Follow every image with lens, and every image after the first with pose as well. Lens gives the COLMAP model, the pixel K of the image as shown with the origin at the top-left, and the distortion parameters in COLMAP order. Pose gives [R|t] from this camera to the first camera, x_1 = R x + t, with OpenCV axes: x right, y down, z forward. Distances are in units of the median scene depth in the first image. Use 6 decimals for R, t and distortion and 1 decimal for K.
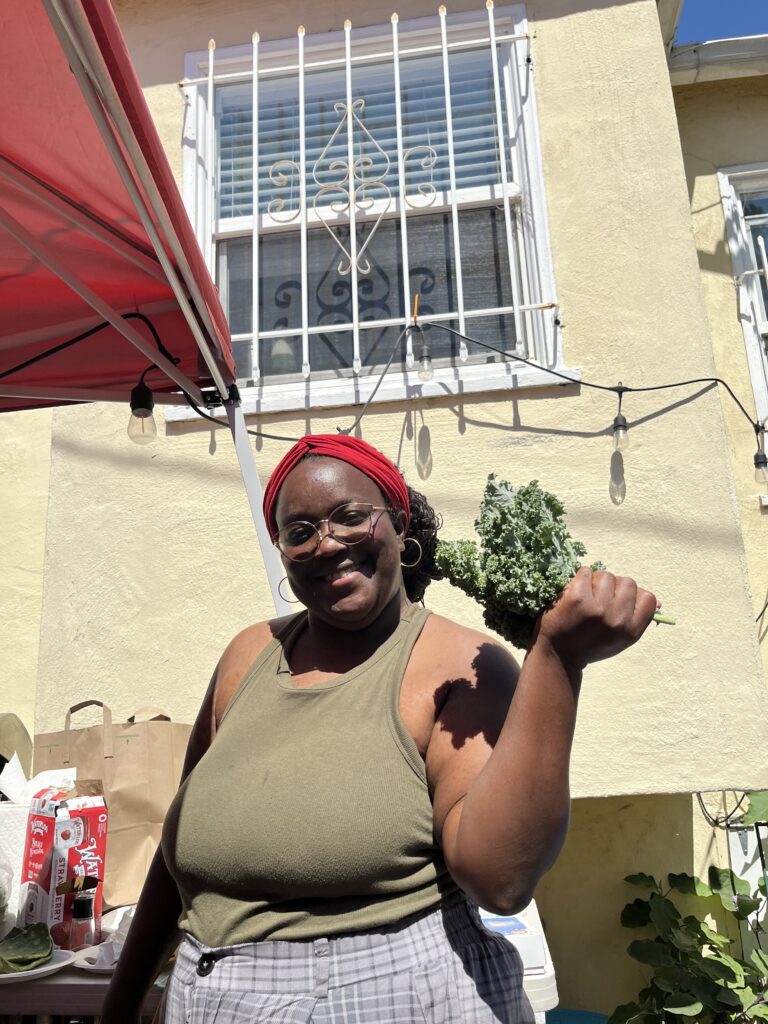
lens RADIAL K [[776.2, 0, 394.3], [0, 776.2, 533.0], [0, 0, 1]] dist [0.053754, -0.072114]
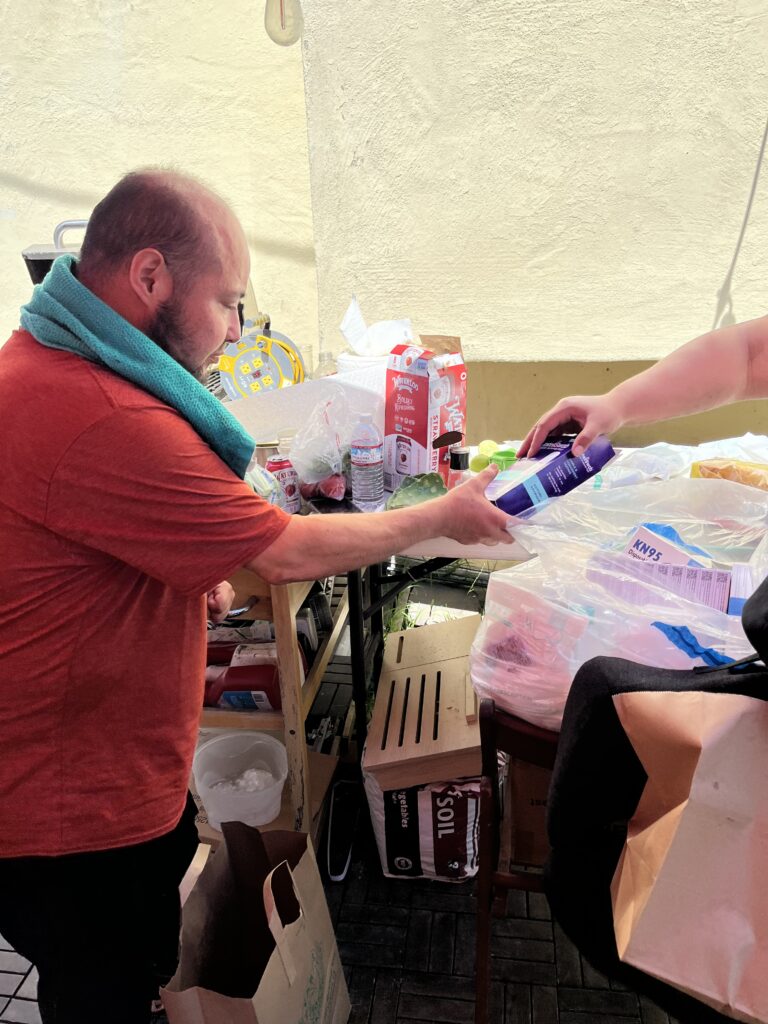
lens RADIAL K [[776.2, 0, 375.9], [0, 776.2, 512.0], [0, 0, 1]] dist [0.053754, -0.072114]
pose [[0.996868, 0.039099, -0.068739, -0.213386], [0.005409, 0.833482, 0.552521, -0.013334], [0.078896, -0.551162, 0.830660, 0.055566]]
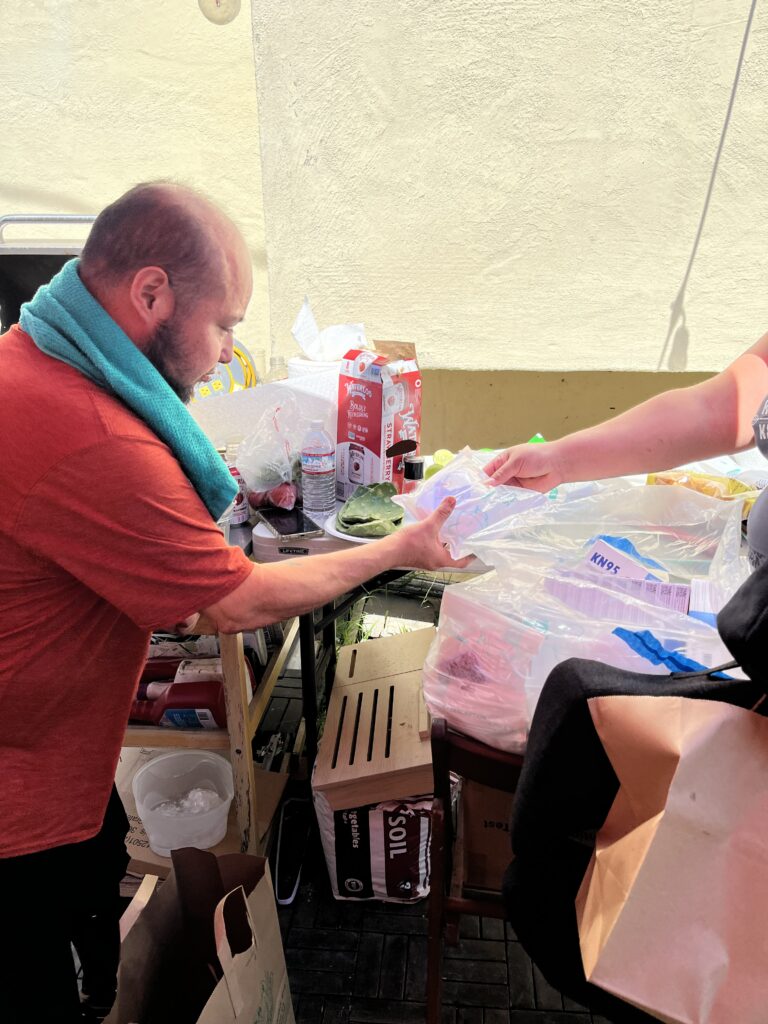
lens RADIAL K [[776.2, 0, 380.2], [0, 776.2, 518.9], [0, 0, 1]] dist [0.053754, -0.072114]
pose [[0.998991, 0.044156, -0.008196, -0.211086], [-0.032384, 0.834699, 0.549753, -0.005482], [0.031116, -0.548933, 0.835287, 0.069427]]
